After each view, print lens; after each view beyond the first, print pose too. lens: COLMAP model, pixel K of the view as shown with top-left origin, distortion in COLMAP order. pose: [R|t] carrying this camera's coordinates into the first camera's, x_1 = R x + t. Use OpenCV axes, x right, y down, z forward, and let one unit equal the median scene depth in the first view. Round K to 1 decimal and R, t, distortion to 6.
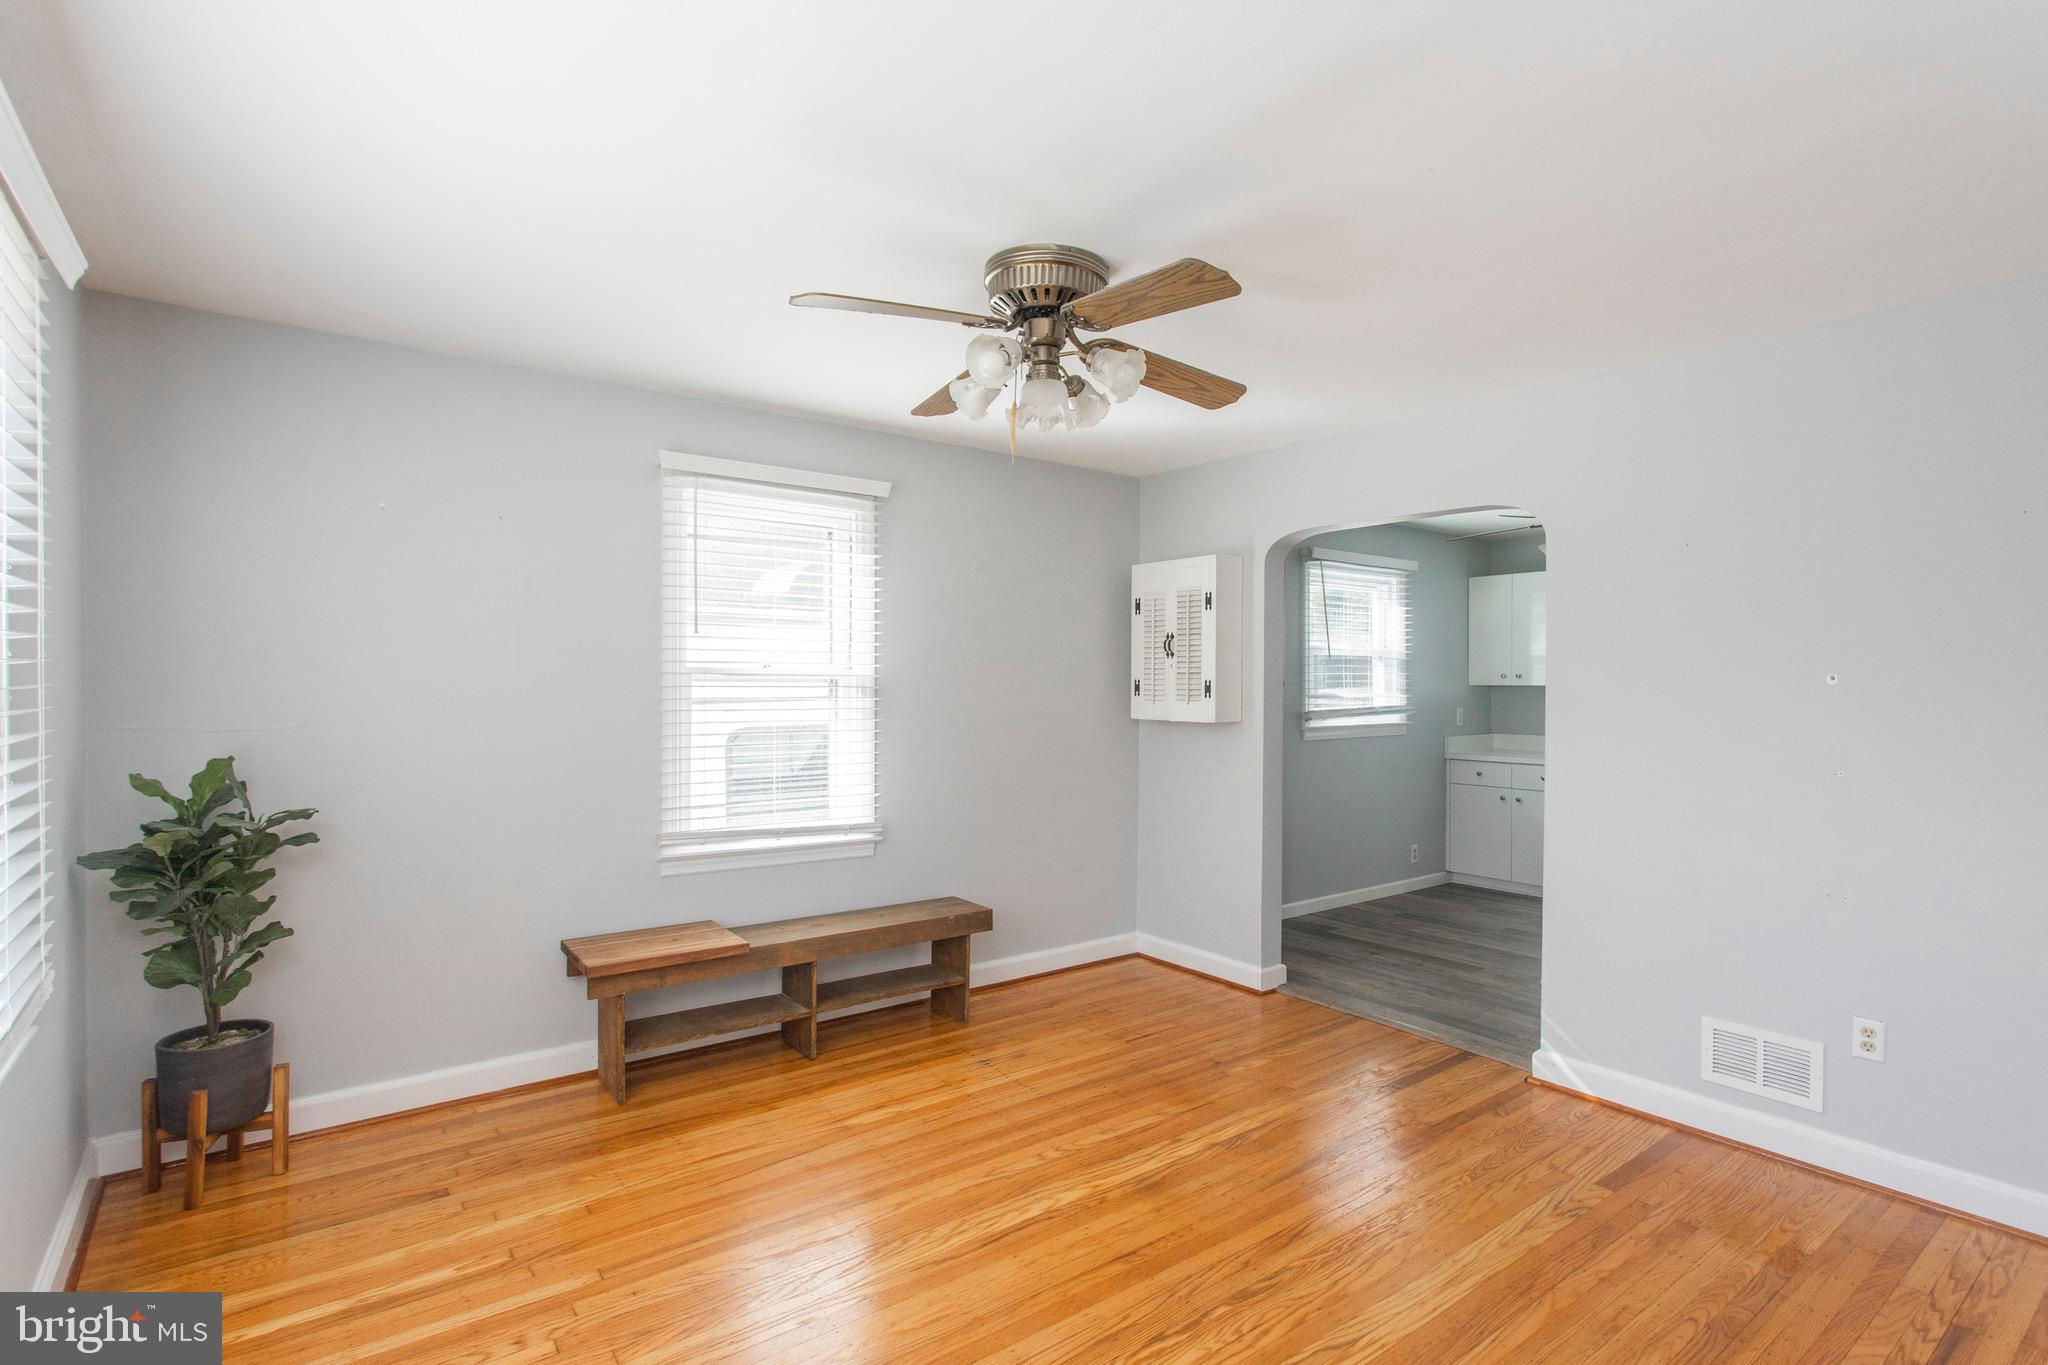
lens RADIAL K [[973.4, 0, 1020.3], [0, 973.4, 688.0], [0, 0, 1]] dist [-0.001257, -0.000073]
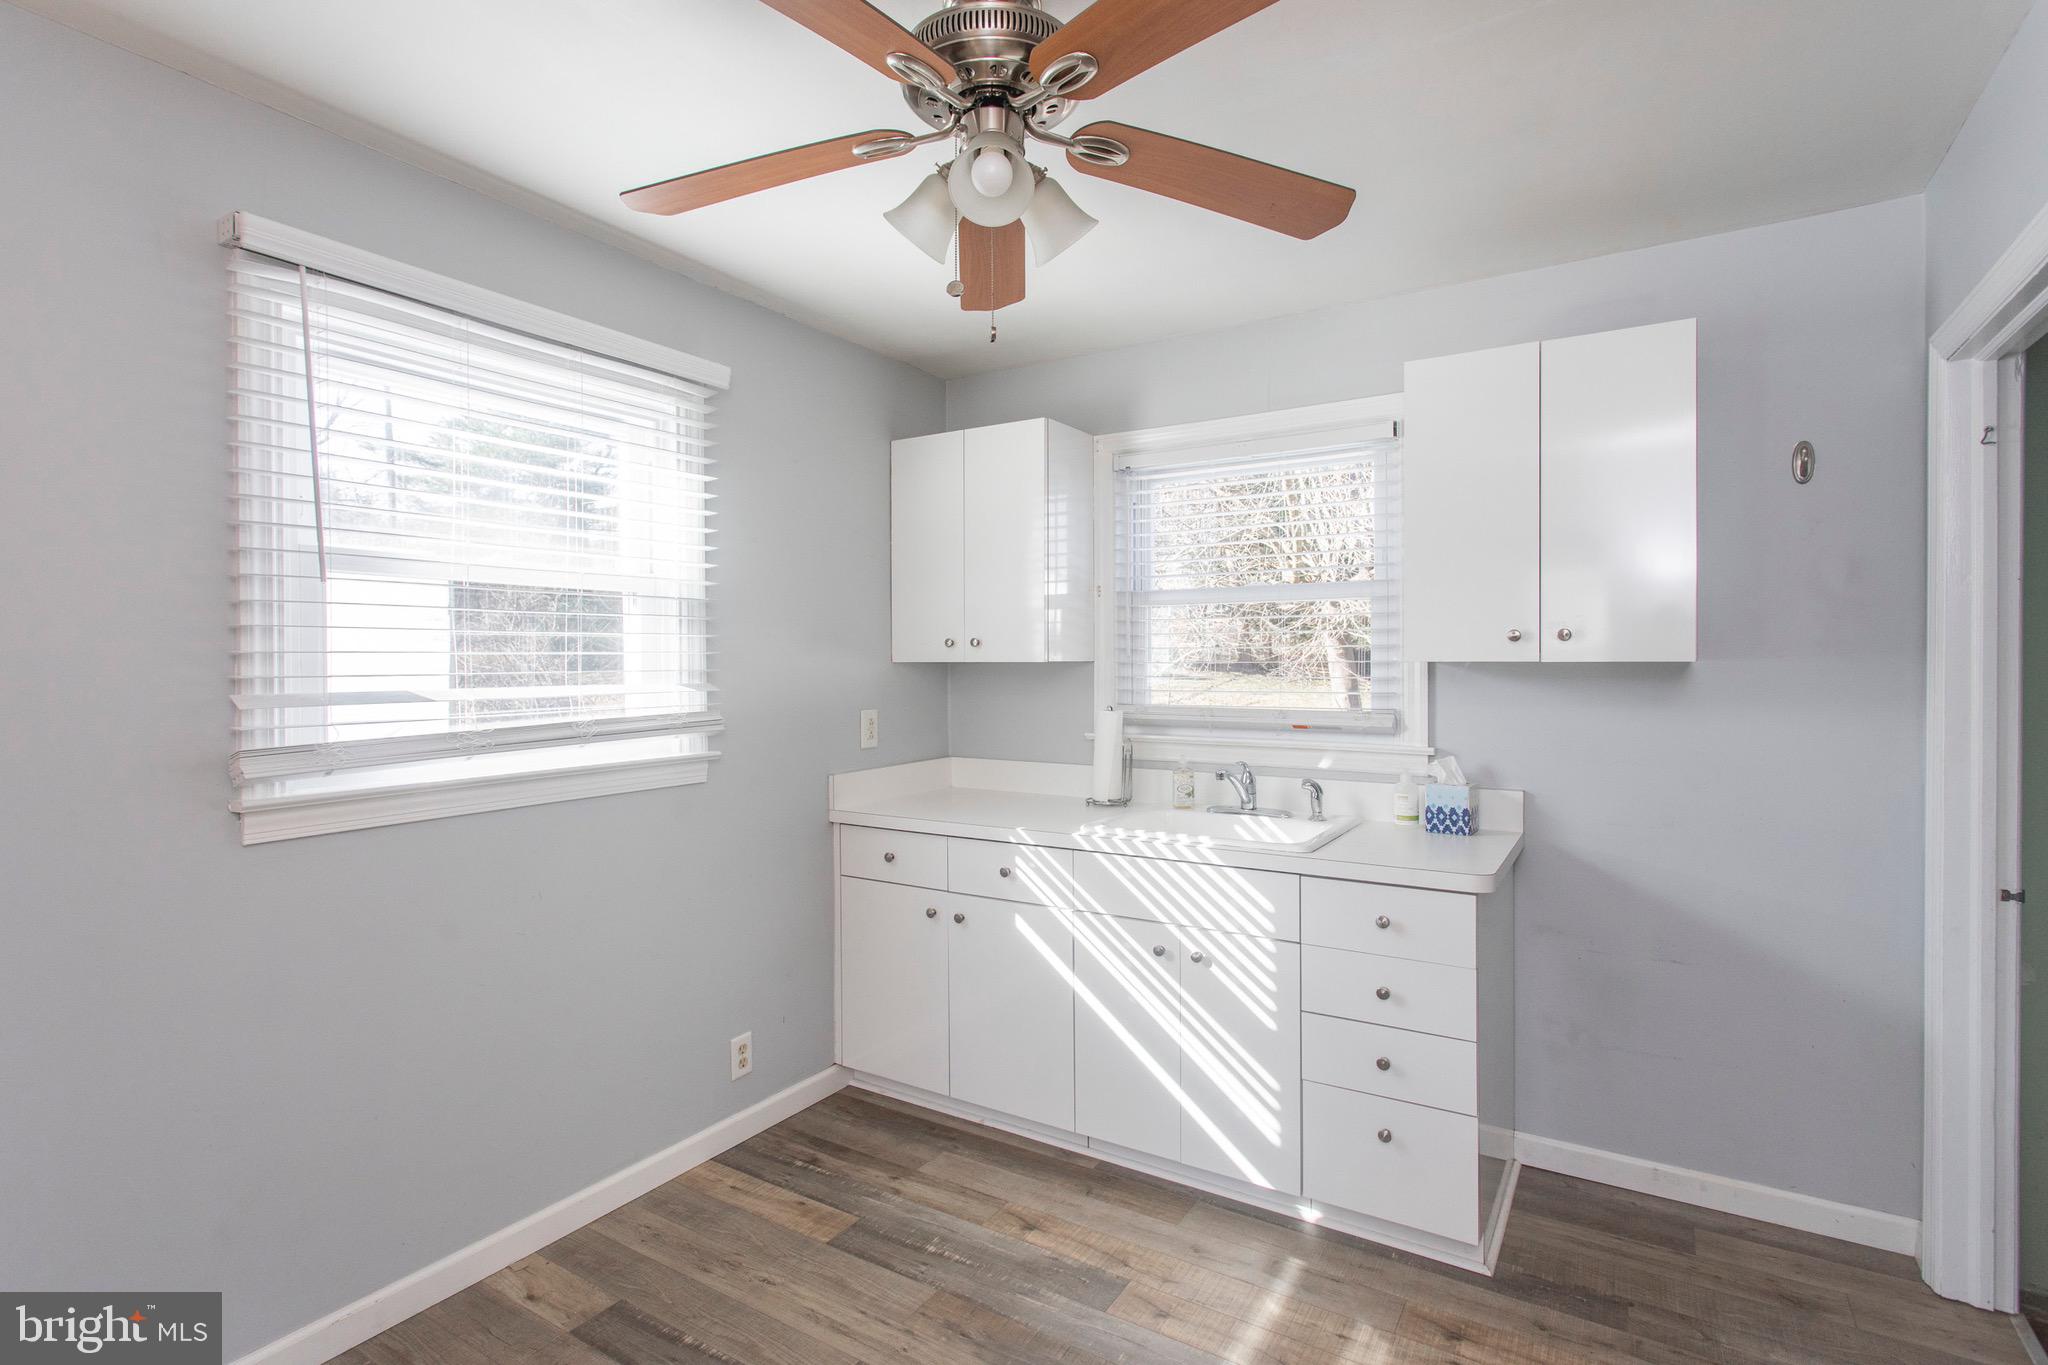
lens RADIAL K [[996.7, 0, 997.5], [0, 996.7, 664.1], [0, 0, 1]] dist [-0.001850, 0.000259]
pose [[0.938733, -0.005355, 0.344604, 0.366606], [0.005783, 0.999983, -0.000214, -0.001779], [-0.344597, 0.002194, 0.938748, 0.558505]]
